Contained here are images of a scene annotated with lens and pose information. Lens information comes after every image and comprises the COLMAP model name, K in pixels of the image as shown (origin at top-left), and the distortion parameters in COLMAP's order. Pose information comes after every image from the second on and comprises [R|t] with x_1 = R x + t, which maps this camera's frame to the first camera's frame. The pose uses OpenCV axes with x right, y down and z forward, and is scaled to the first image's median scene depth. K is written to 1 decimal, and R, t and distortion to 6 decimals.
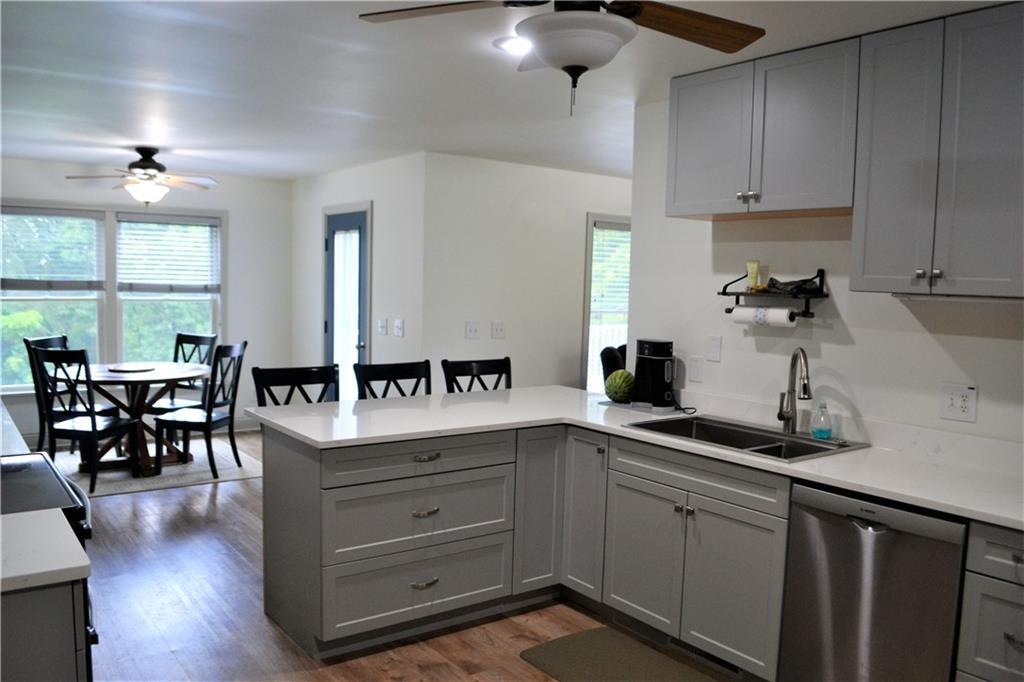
lens RADIAL K [[806.3, 0, 495.4], [0, 806.3, 345.9], [0, 0, 1]] dist [-0.061767, -0.010770]
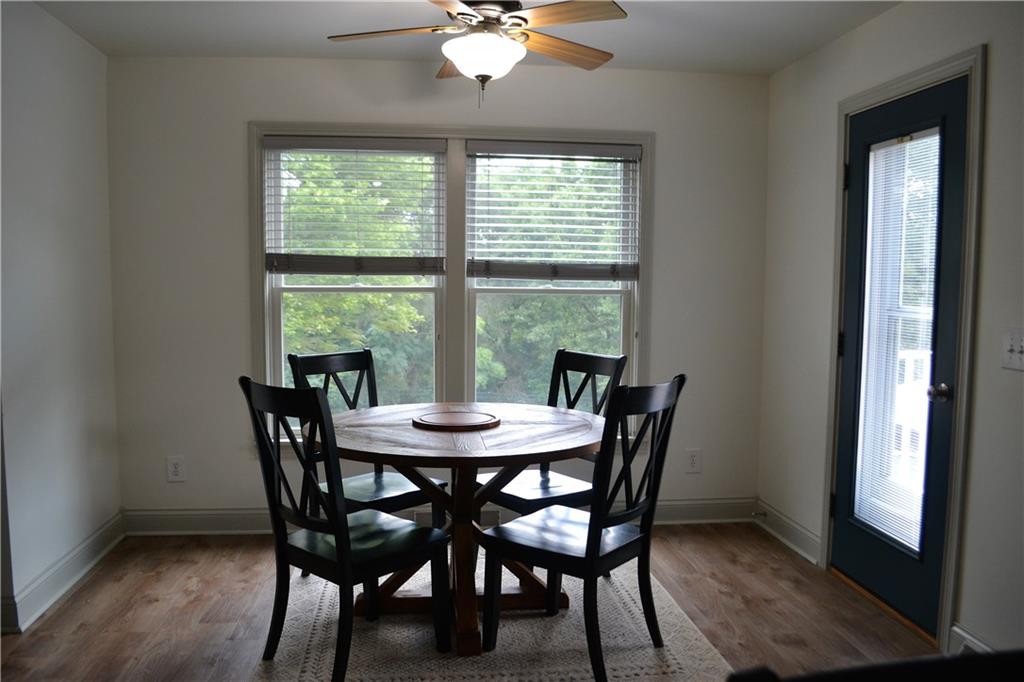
lens RADIAL K [[806.3, 0, 495.4], [0, 806.3, 345.9], [0, 0, 1]] dist [-0.061767, -0.010770]
pose [[0.864048, 0.024627, -0.502807, -0.158733], [-0.030403, 0.999532, -0.003290, -0.015825], [0.502491, 0.018130, 0.864392, 0.503749]]
